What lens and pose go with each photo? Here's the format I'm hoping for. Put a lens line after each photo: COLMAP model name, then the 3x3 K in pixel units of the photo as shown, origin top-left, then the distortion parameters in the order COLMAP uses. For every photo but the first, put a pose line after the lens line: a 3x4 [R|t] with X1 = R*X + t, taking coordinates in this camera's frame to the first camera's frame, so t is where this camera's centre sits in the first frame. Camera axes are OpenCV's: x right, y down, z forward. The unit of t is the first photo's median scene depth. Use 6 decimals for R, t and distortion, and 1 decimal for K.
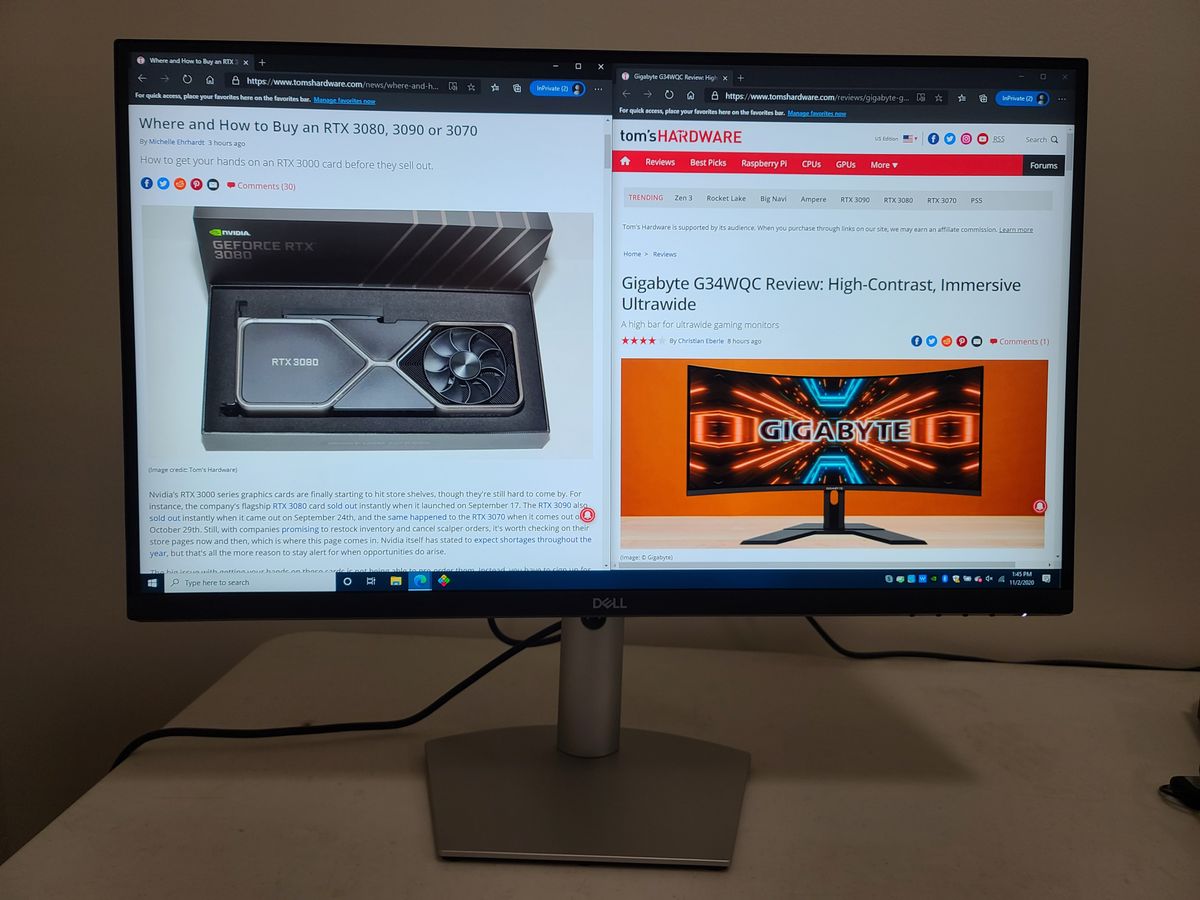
lens RADIAL K [[865.2, 0, 615.6], [0, 865.2, 424.0], [0, 0, 1]] dist [0.037365, -0.031279]
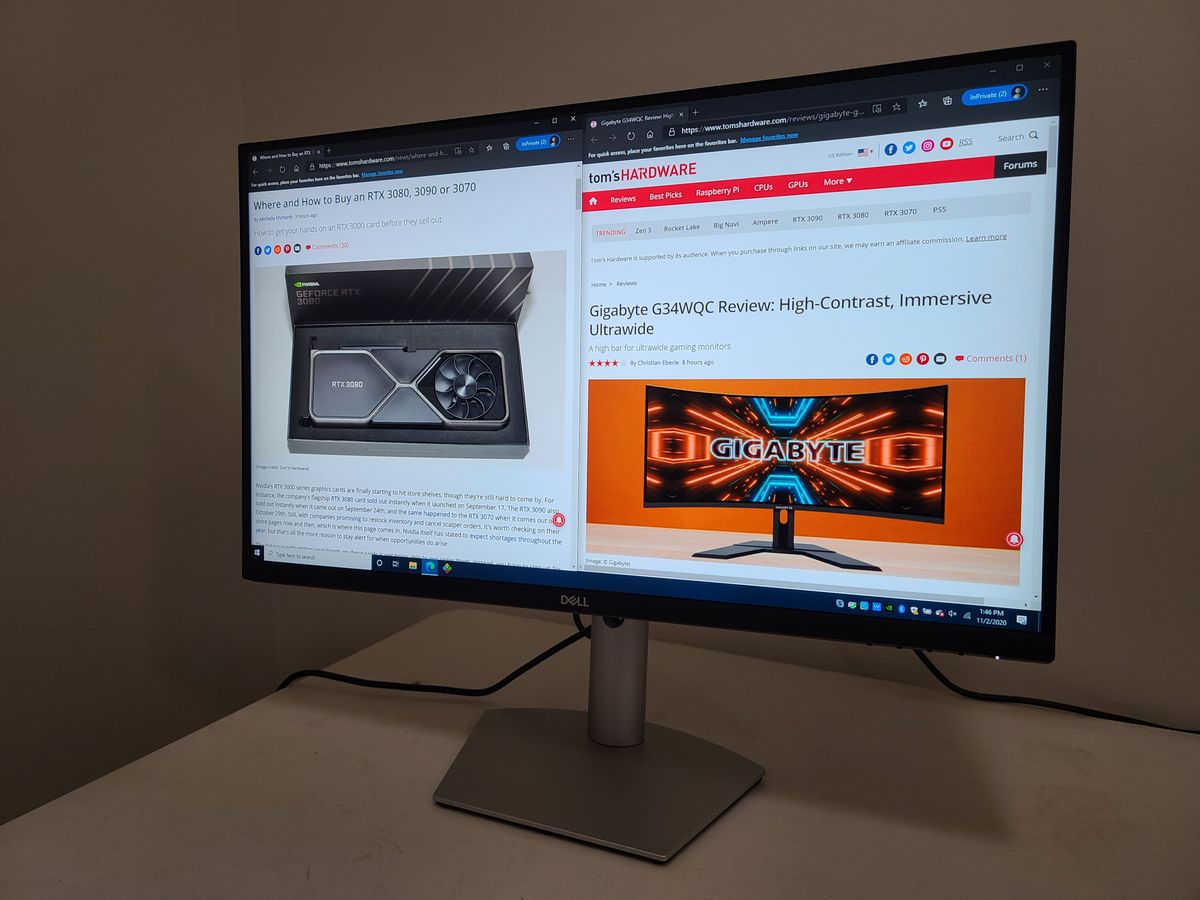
lens RADIAL K [[865.2, 0, 631.7], [0, 865.2, 440.7], [0, 0, 1]] dist [0.037365, -0.031279]
pose [[0.919869, 0.020367, -0.391697, 0.483855], [-0.025604, 0.999639, -0.008152, 0.009502], [0.391389, 0.017528, 0.920058, 0.008312]]
